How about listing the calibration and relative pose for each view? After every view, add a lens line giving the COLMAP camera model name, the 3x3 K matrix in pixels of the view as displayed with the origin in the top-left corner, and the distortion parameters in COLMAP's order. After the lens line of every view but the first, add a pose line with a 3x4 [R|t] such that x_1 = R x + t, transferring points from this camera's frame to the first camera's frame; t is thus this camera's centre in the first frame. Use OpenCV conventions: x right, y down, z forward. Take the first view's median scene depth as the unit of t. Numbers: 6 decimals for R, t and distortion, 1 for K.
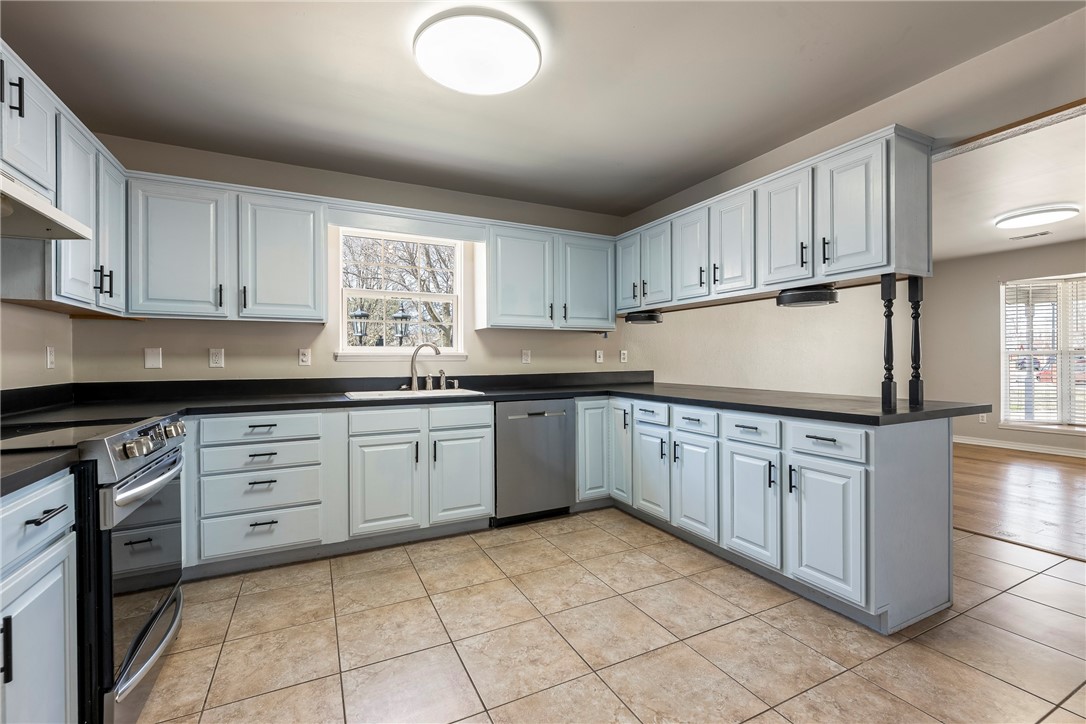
lens RADIAL K [[461.4, 0, 541.3], [0, 461.4, 358.7], [0, 0, 1]] dist [-0.000918, -0.000314]
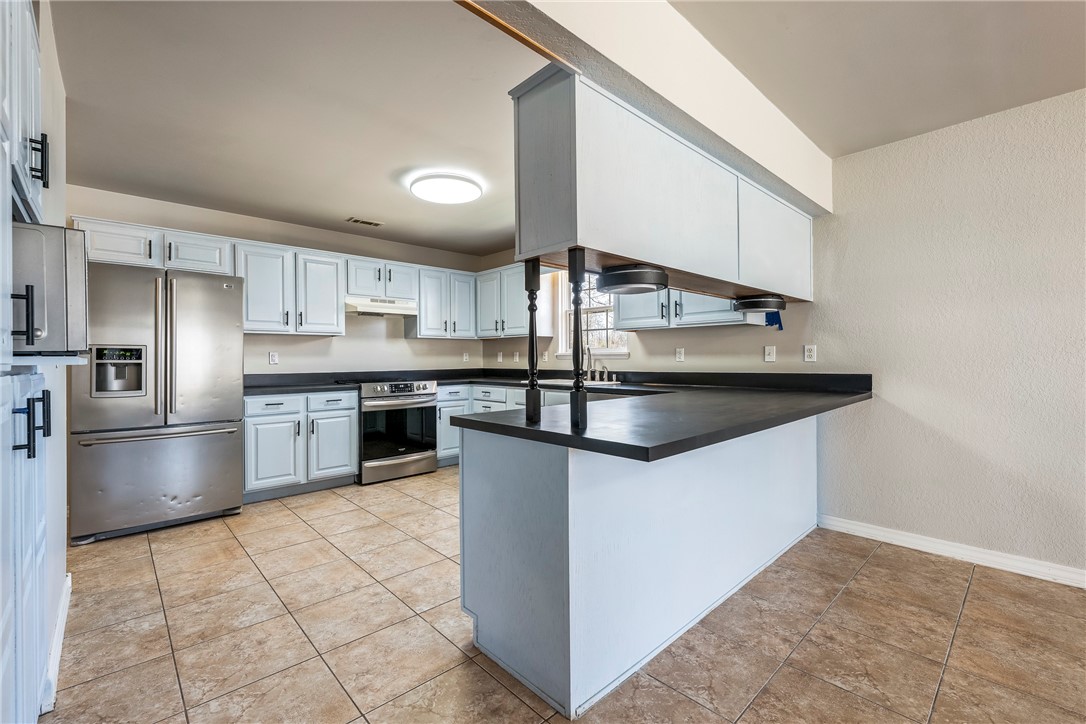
lens RADIAL K [[461.4, 0, 540.1], [0, 461.4, 362.3], [0, 0, 1]] dist [-0.000918, -0.000314]
pose [[0.284594, 0.011843, -0.958575, 1.337126], [0.008076, 0.999859, 0.014751, -0.008585], [0.958614, -0.011939, 0.284458, 0.673036]]
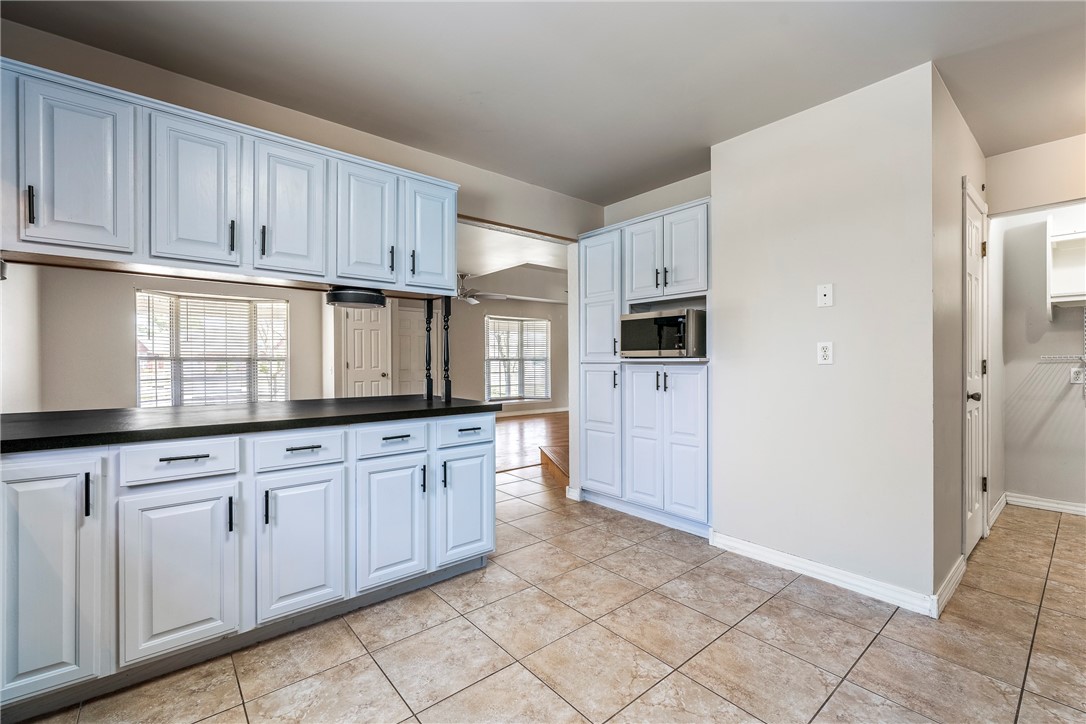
lens RADIAL K [[461.4, 0, 538.0], [0, 461.4, 365.8], [0, 0, 1]] dist [-0.000918, -0.000314]
pose [[-0.225370, -0.000575, 0.974273, -0.477181], [0.001822, 0.999998, 0.001011, 0.007380], [-0.974271, 0.002003, -0.225369, 0.900886]]
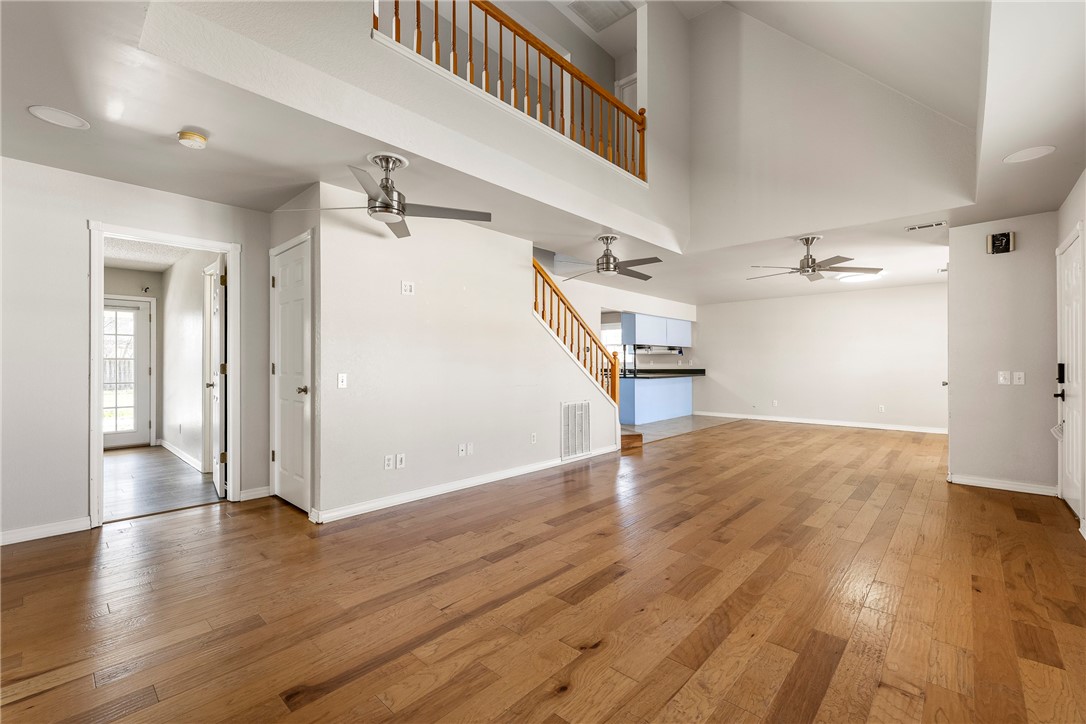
lens RADIAL K [[461.4, 0, 548.4], [0, 461.4, 359.8], [0, 0, 1]] dist [-0.000918, -0.000314]
pose [[0.372760, -0.001756, -0.927926, 3.821680], [-0.000111, 0.999998, -0.001938, -0.033043], [0.927928, 0.000825, 0.372759, -1.068071]]
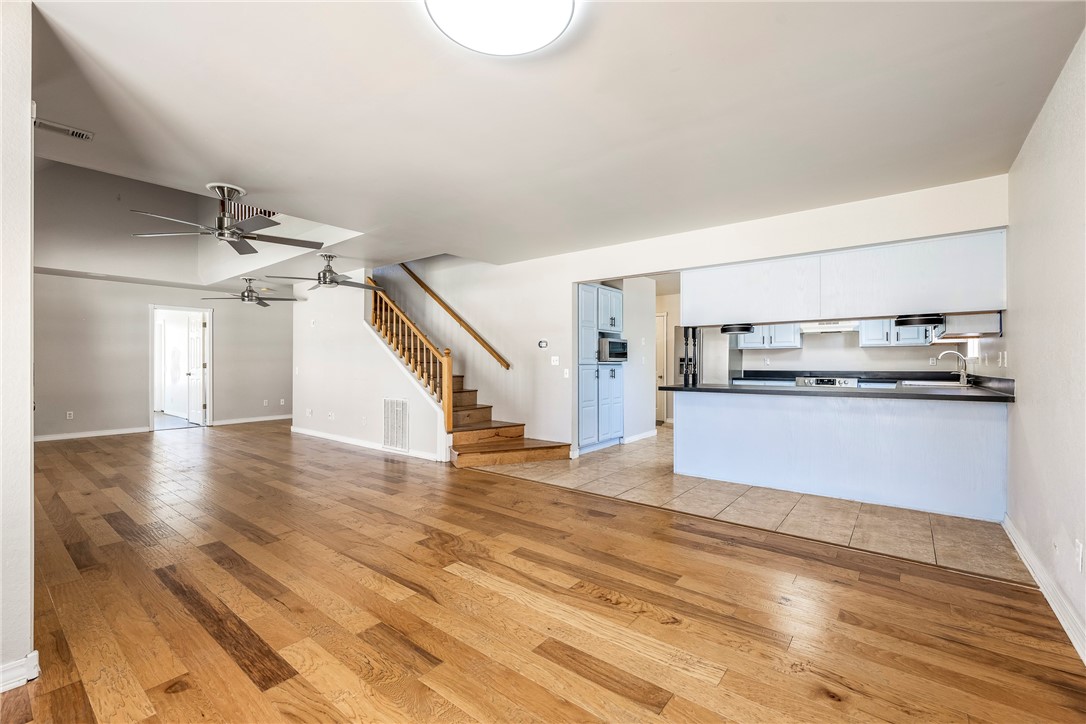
lens RADIAL K [[461.4, 0, 543.0], [0, 461.4, 361.0], [0, 0, 1]] dist [-0.000918, -0.000314]
pose [[-0.902997, 0.005083, -0.429618, 2.122708], [0.008146, 0.999953, -0.005292, -0.006972], [0.429571, -0.008279, -0.902995, 2.411224]]
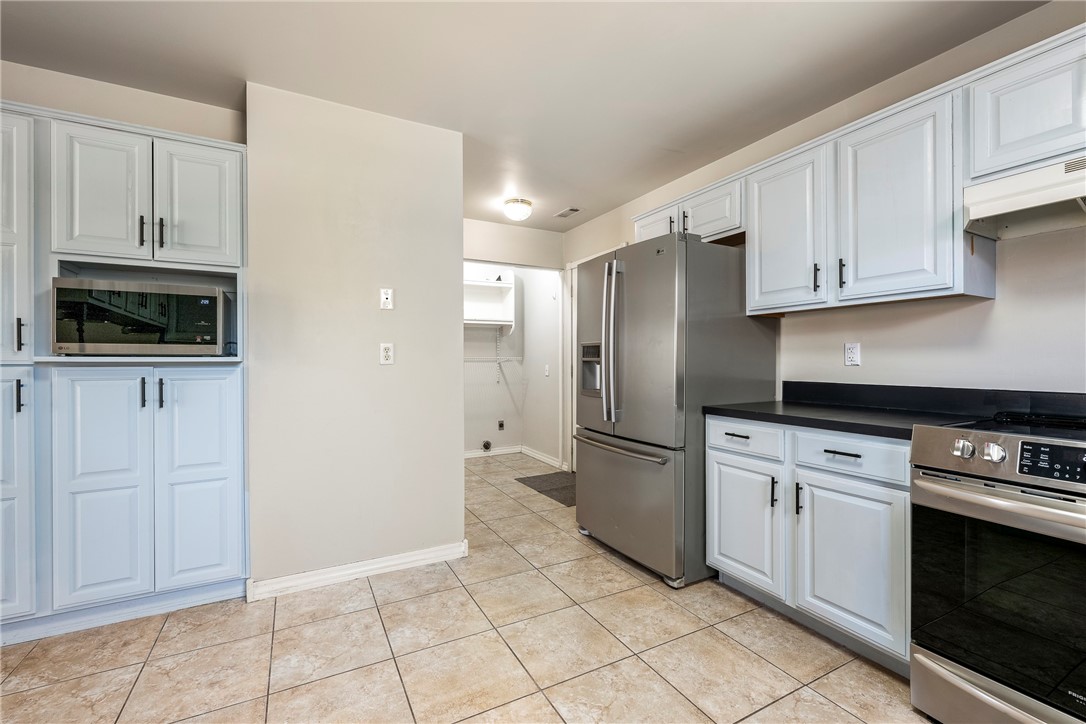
lens RADIAL K [[461.4, 0, 544.5], [0, 461.4, 361.6], [0, 0, 1]] dist [-0.000918, -0.000314]
pose [[-0.999551, 0.008823, -0.028628, 0.013198], [0.008864, 0.999960, -0.001306, 0.004302], [0.028616, -0.001560, -0.999589, 1.120415]]
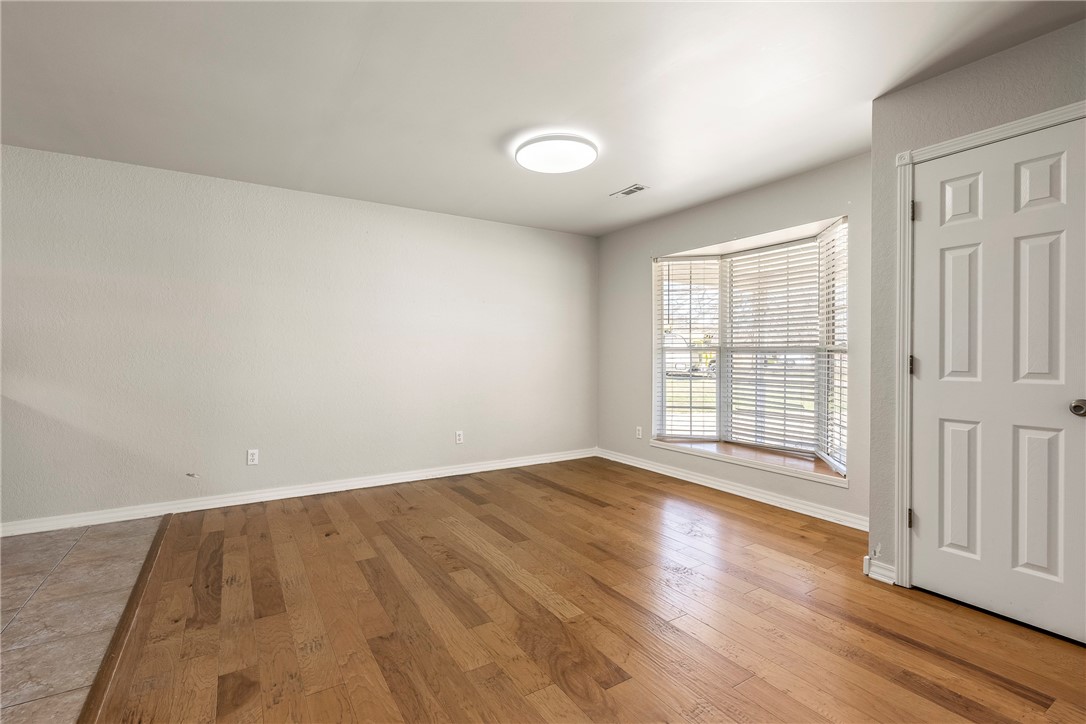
lens RADIAL K [[483.6, 0, 518.4], [0, 483.6, 358.5], [0, 0, 1]] dist [-0.000703, 0.000065]
pose [[0.997080, 0.008131, 0.075925, 1.690442], [-0.008959, 0.999904, 0.010568, -0.012089], [-0.075831, -0.011217, 0.997058, 0.500680]]
